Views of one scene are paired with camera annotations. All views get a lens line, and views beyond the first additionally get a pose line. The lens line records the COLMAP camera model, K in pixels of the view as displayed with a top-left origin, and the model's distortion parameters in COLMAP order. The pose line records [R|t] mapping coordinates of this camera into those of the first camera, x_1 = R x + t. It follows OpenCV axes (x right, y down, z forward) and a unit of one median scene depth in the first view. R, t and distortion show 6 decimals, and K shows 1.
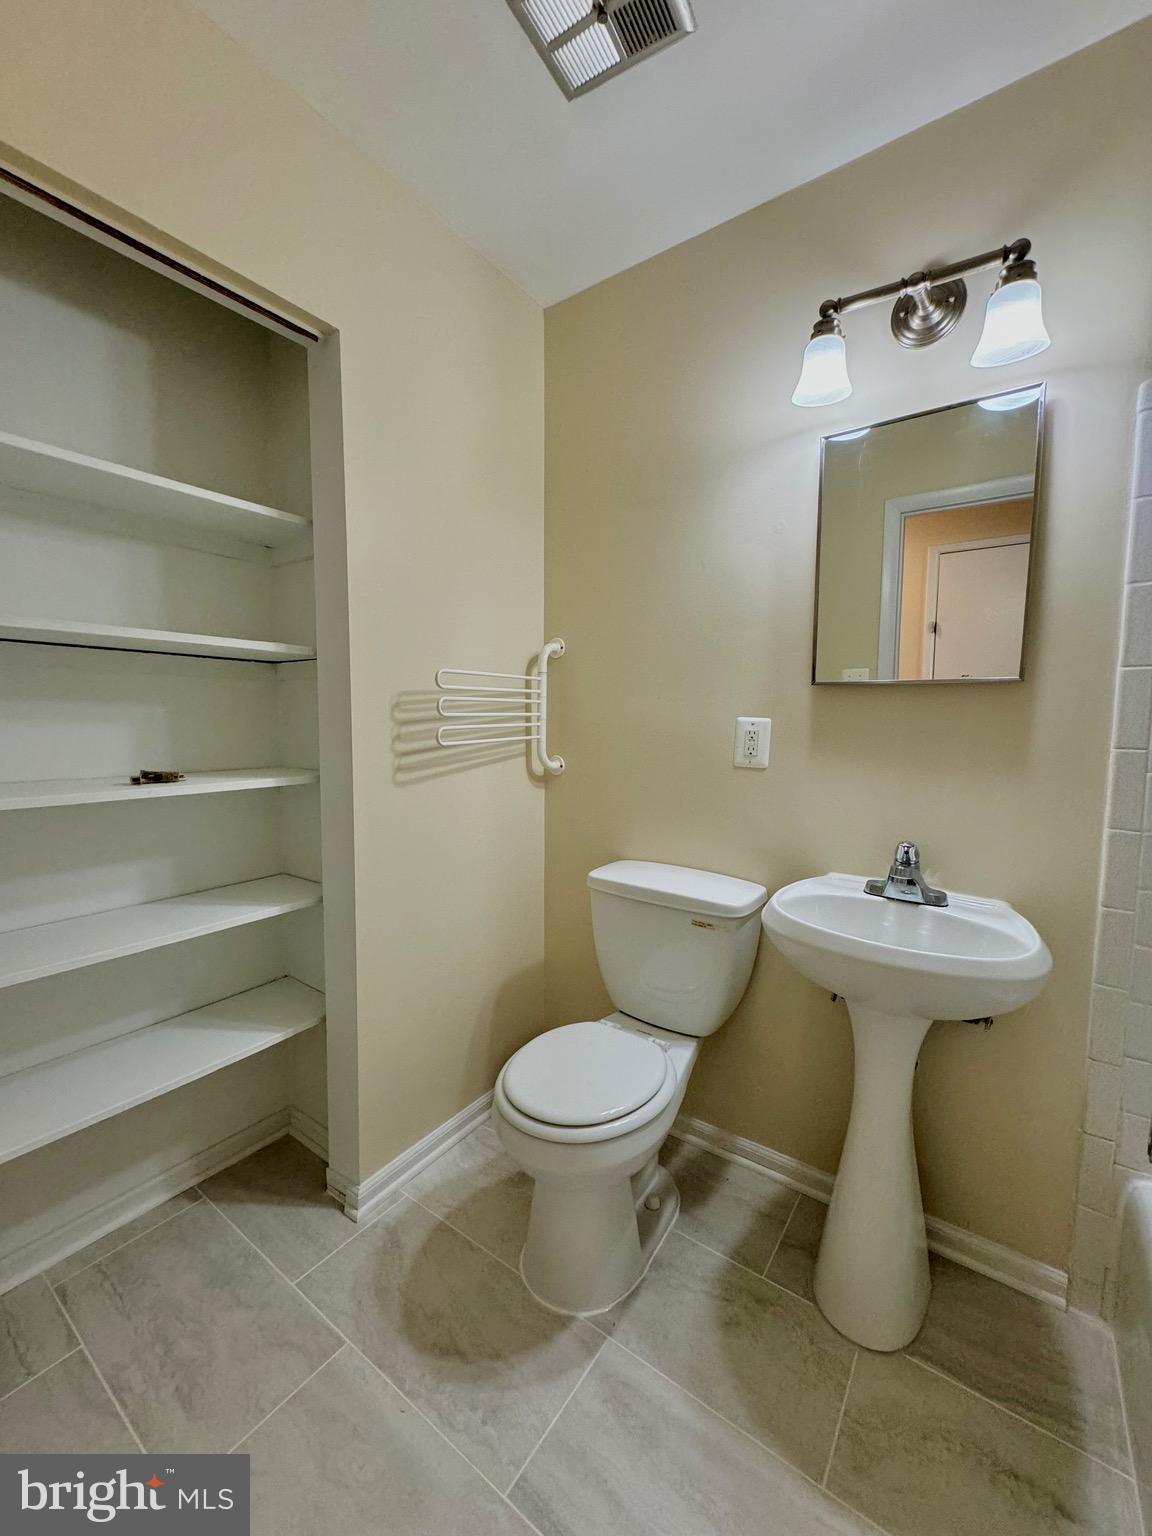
lens RADIAL K [[608.5, 0, 578.9], [0, 608.5, 762.6], [0, 0, 1]] dist [0.000235, 0.000696]
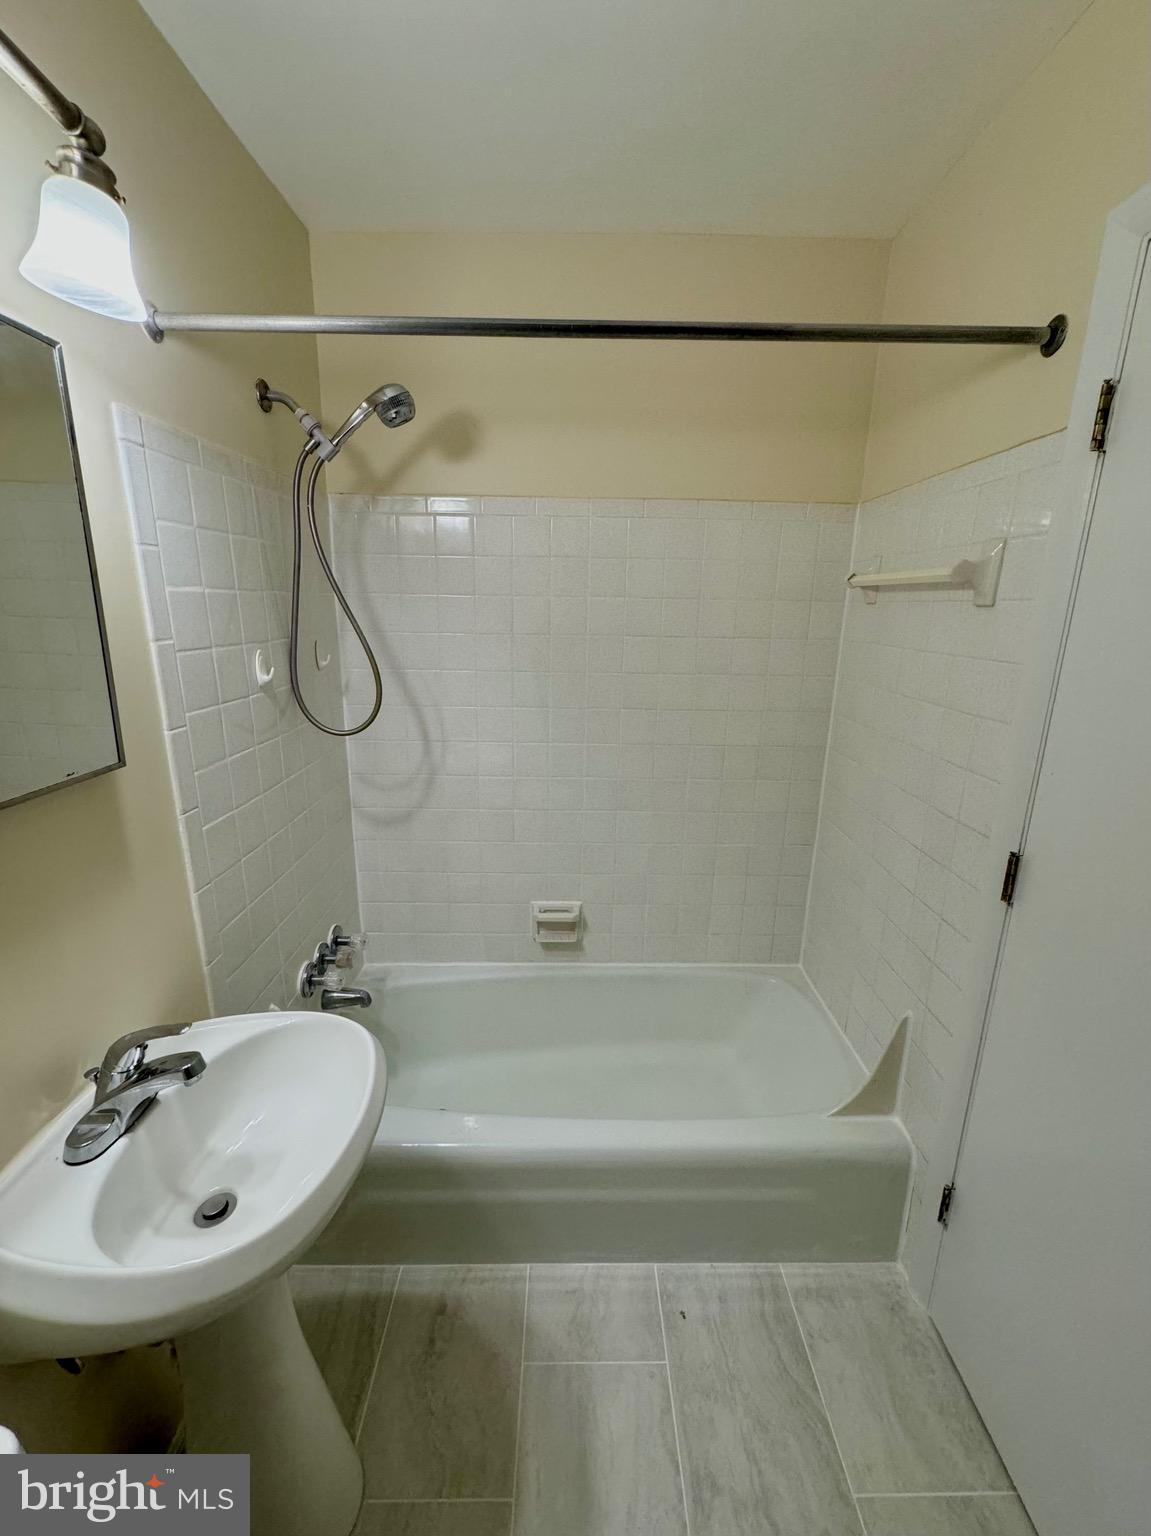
lens RADIAL K [[619.5, 0, 578.7], [0, 619.5, 765.3], [0, 0, 1]] dist [-0.002234, 0.000399]
pose [[-0.594073, -0.215297, 0.775064, -0.189833], [0.052129, 0.951188, 0.304177, -0.314131], [-0.802720, 0.221107, -0.553852, 0.899242]]
